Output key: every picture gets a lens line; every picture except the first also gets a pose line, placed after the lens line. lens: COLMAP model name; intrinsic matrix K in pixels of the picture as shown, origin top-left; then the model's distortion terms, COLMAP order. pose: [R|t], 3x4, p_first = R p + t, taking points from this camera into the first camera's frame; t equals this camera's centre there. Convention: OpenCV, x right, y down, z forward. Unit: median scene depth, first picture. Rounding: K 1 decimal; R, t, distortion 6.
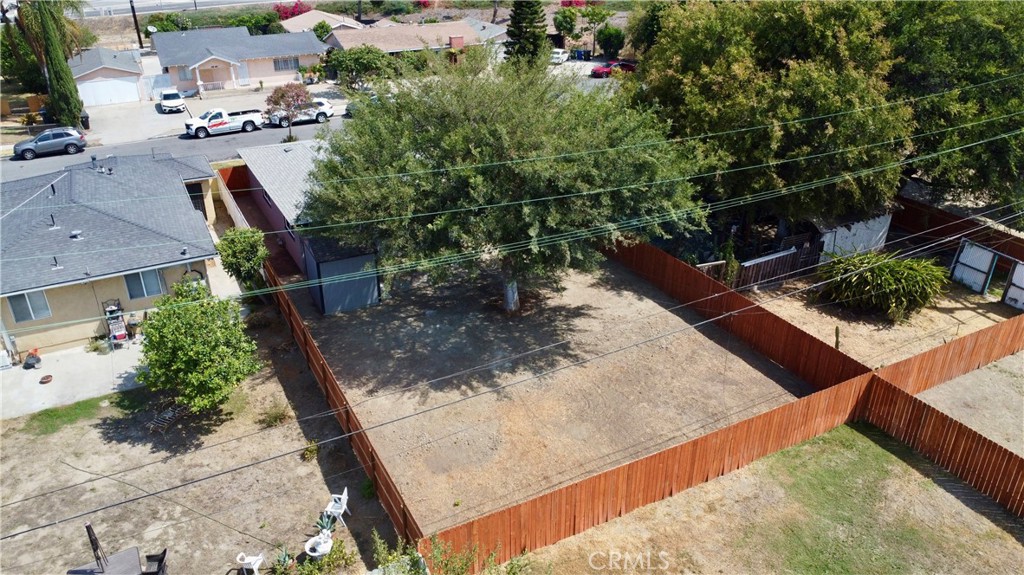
lens RADIAL K [[737.2, 0, 512.0], [0, 737.2, 287.5], [0, 0, 1]] dist [-0.027575, -0.006912]
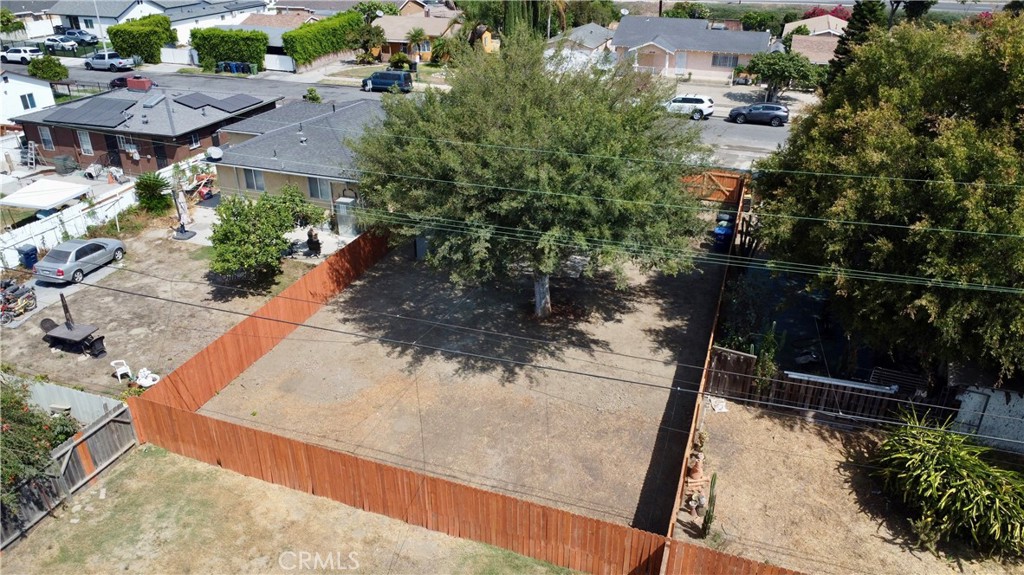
lens RADIAL K [[737.2, 0, 512.0], [0, 737.2, 287.5], [0, 0, 1]] dist [-0.027575, -0.006912]
pose [[0.674612, 0.335584, -0.657481, 0.584208], [-0.337062, 0.932452, 0.130087, -0.114378], [0.656725, 0.133854, 0.742156, 0.258498]]
